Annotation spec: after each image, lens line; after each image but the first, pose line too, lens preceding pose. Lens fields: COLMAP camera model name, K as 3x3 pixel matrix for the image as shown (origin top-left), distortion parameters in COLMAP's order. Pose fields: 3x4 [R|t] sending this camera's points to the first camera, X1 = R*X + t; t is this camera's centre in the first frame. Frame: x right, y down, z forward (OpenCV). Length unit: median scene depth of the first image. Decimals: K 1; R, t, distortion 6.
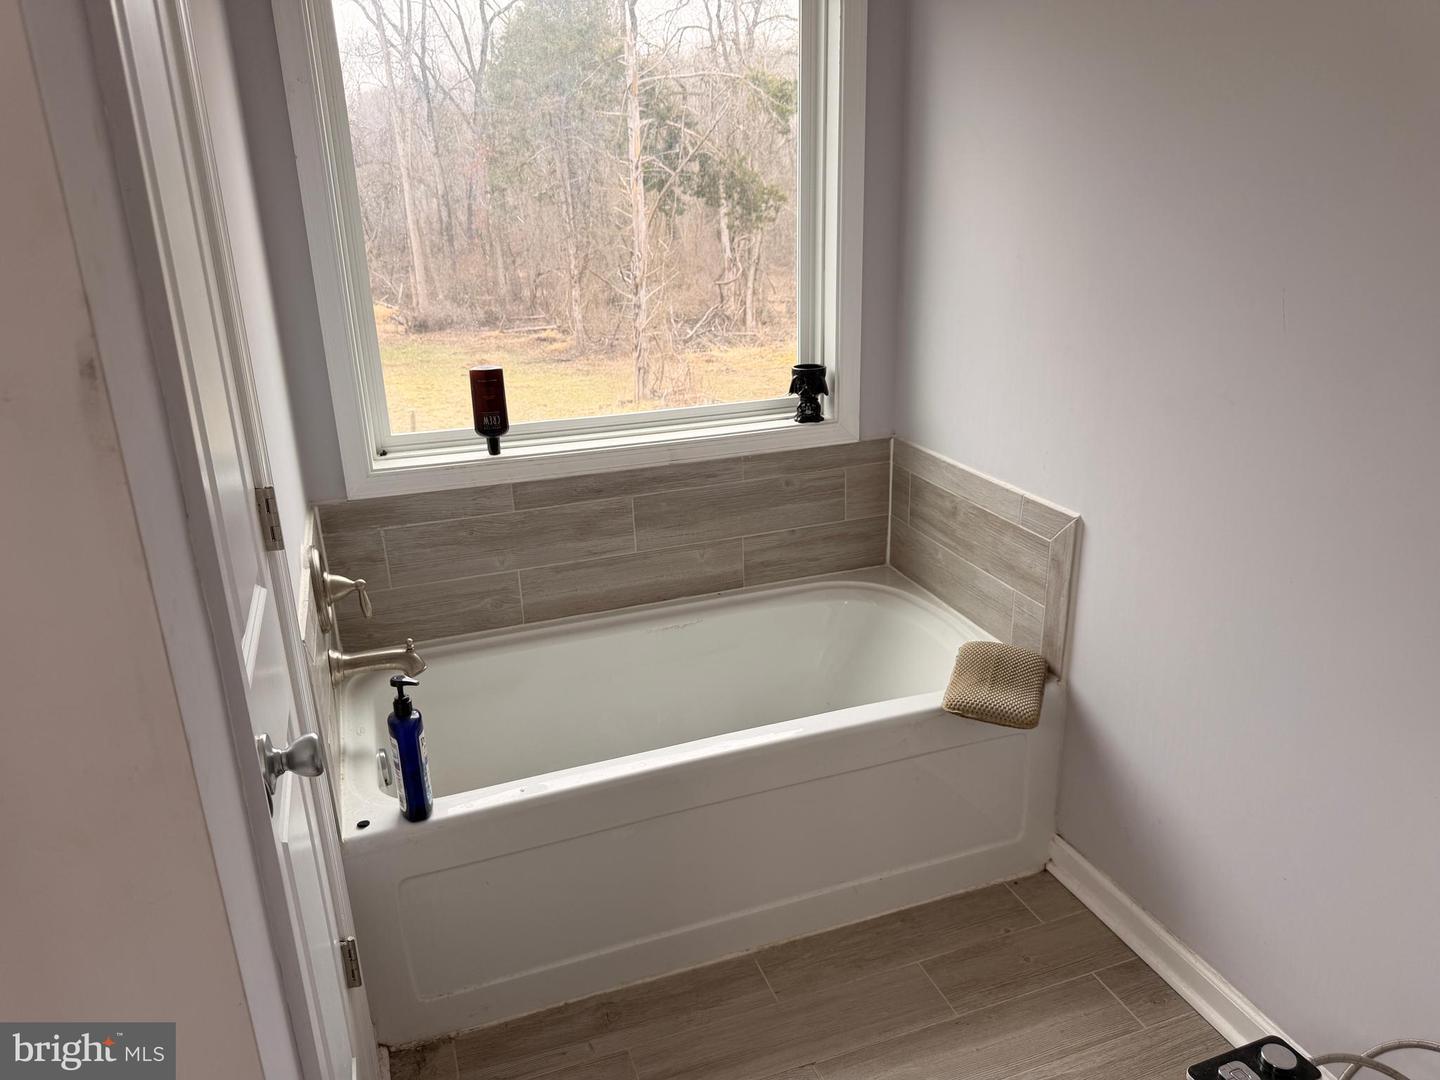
lens RADIAL K [[1001.8, 0, 720.0], [0, 1001.8, 540.0], [0, 0, 1]] dist [0.125298, -0.163833]
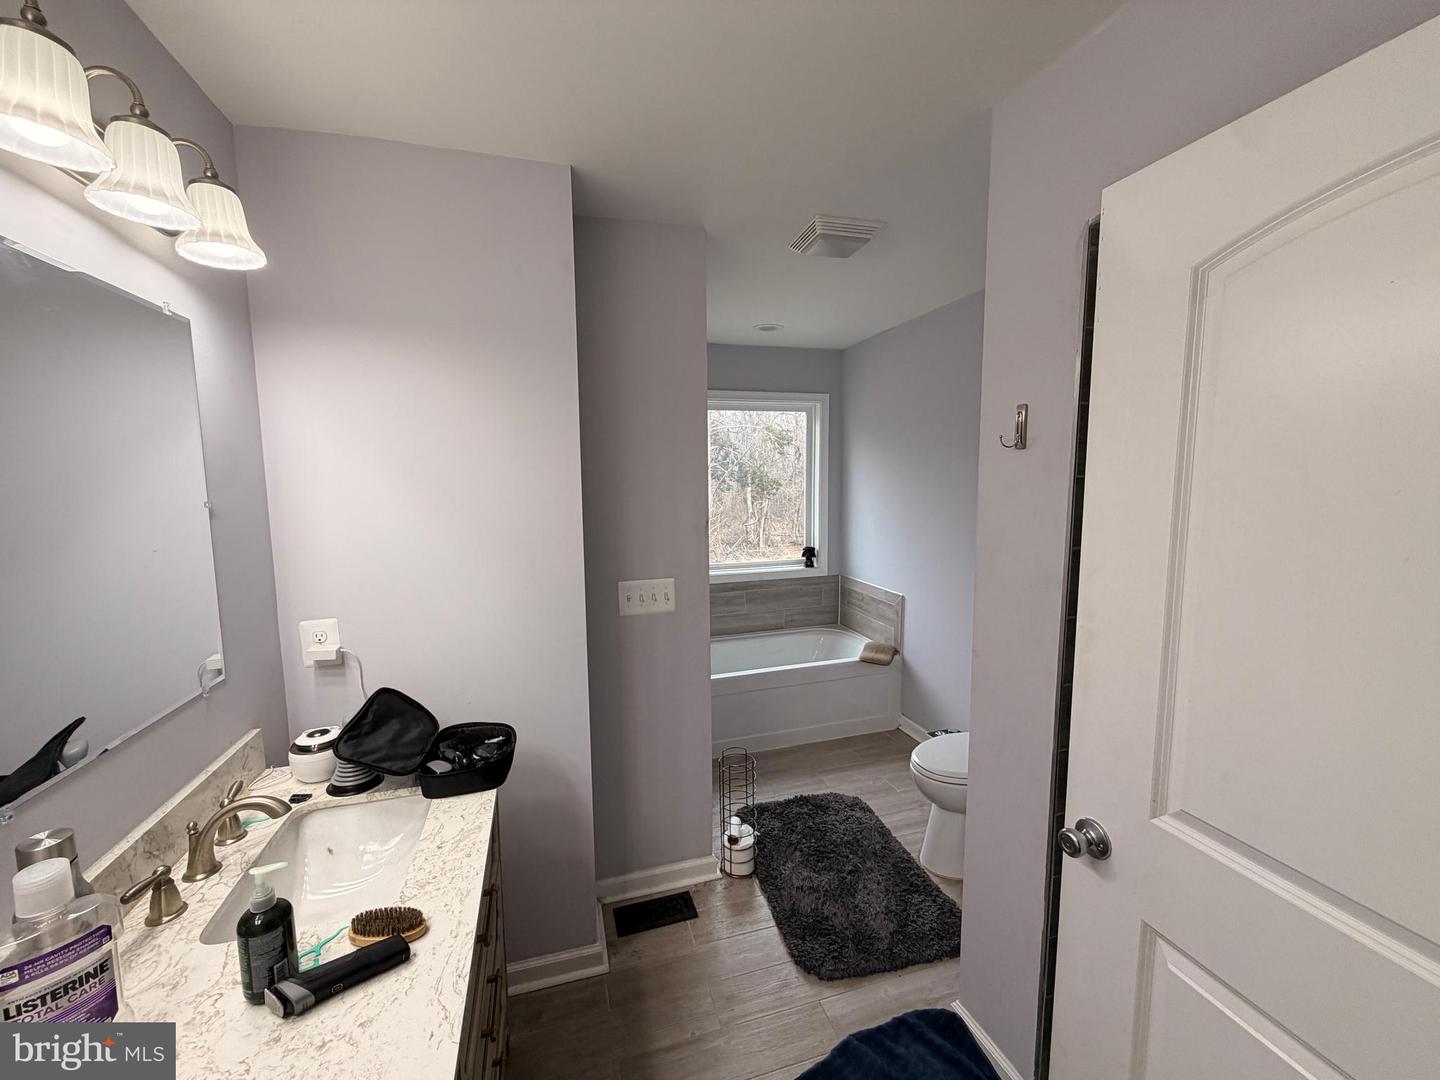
lens RADIAL K [[574.7, 0, 720.0], [0, 574.7, 540.0], [0, 0, 1]] dist [0.007383, 0.000045]
pose [[0.999084, 0.021498, -0.036997, -0.096590], [-0.029187, 0.974651, -0.221820, 0.162818], [0.031291, 0.222697, 0.974385, -0.543189]]
